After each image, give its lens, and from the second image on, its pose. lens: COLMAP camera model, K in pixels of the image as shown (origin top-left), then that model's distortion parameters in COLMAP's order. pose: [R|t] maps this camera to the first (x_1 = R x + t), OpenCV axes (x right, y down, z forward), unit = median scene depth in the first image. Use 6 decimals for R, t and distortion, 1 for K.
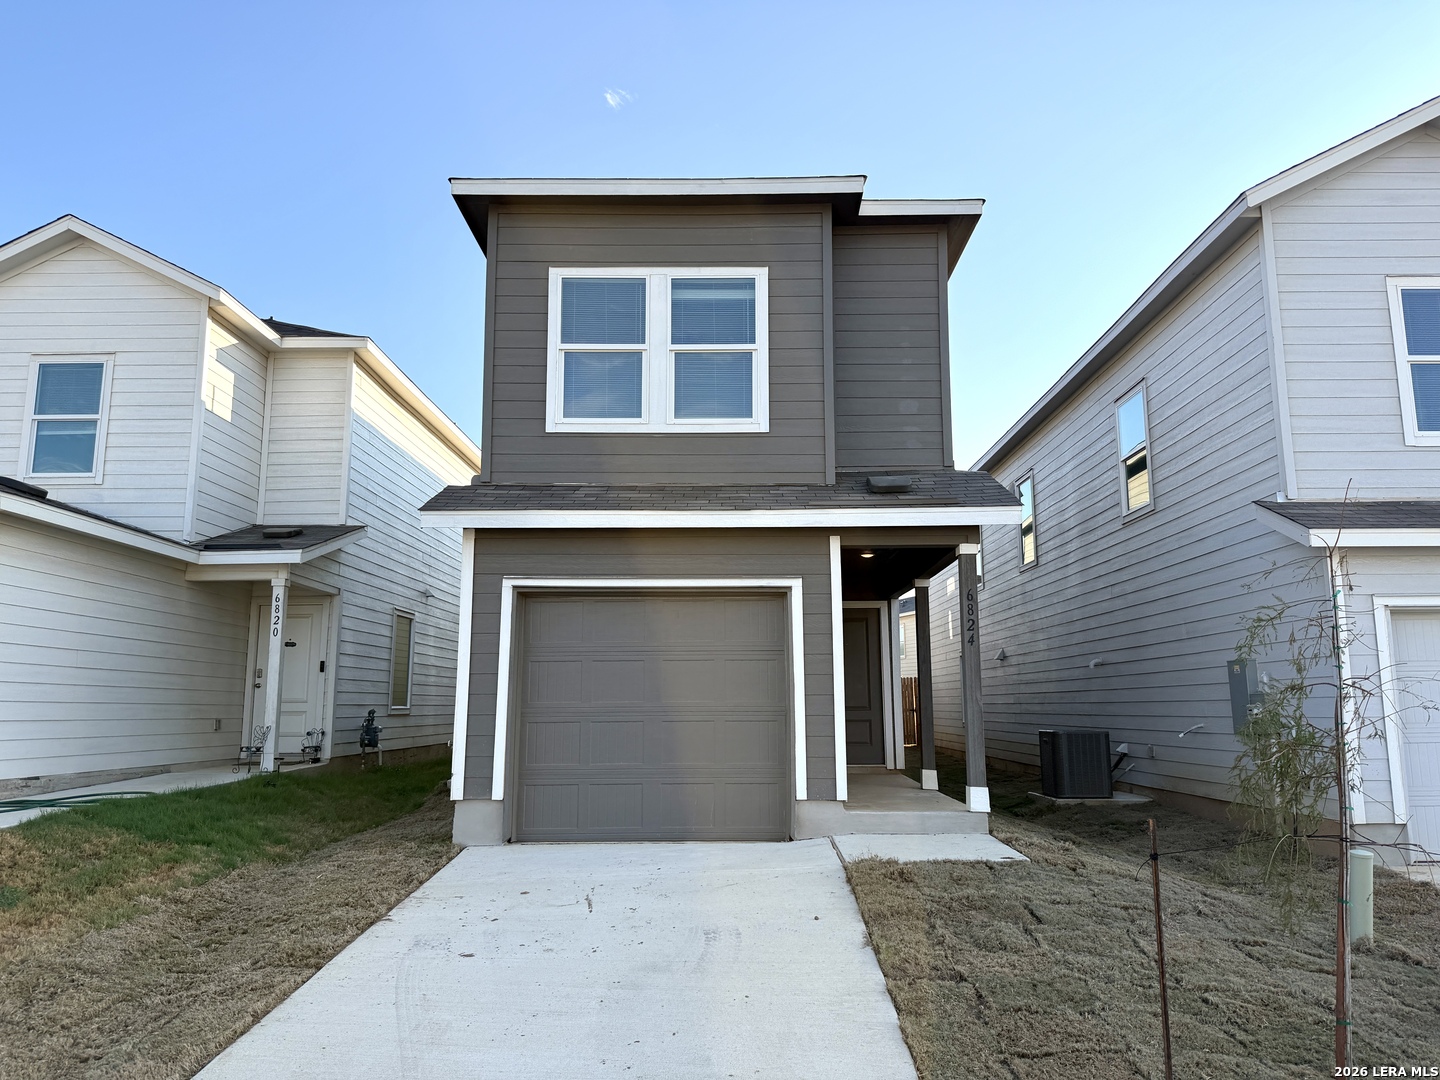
lens RADIAL K [[968.3, 0, 720.0], [0, 968.3, 540.0], [0, 0, 1]] dist [0.090208, -0.126116]
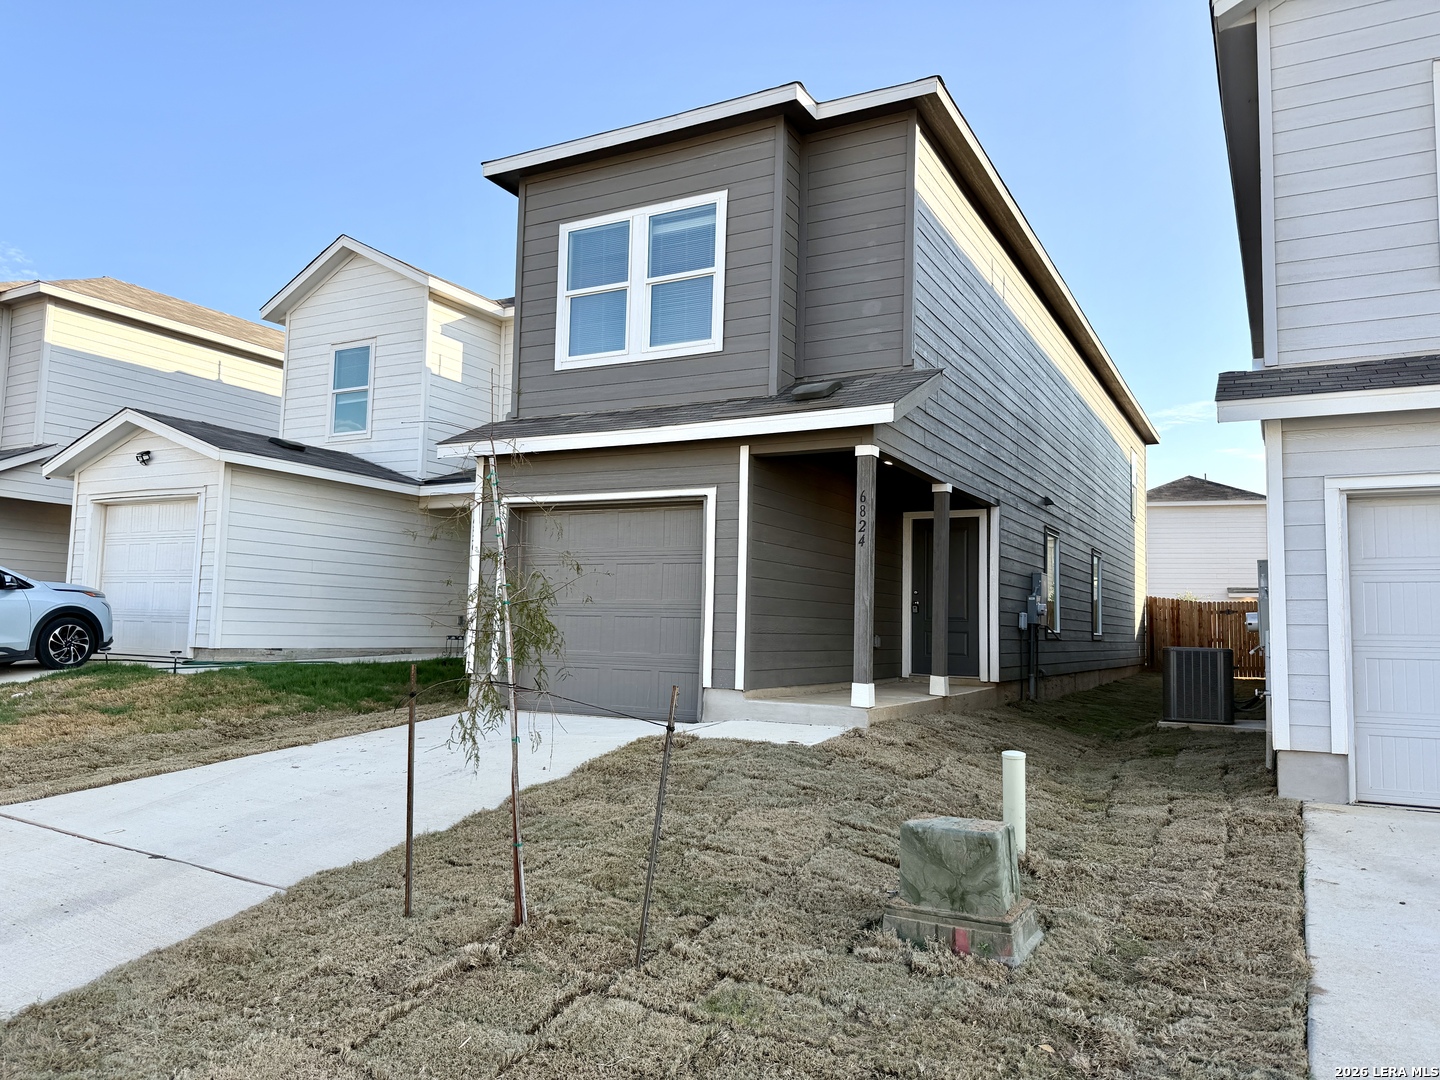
lens RADIAL K [[968.3, 0, 720.0], [0, 968.3, 540.0], [0, 0, 1]] dist [0.090208, -0.126116]
pose [[0.890622, -0.016560, -0.454443, 0.513932], [0.050512, 0.996755, 0.062672, 0.027740], [0.451931, -0.078772, 0.888568, 0.037878]]
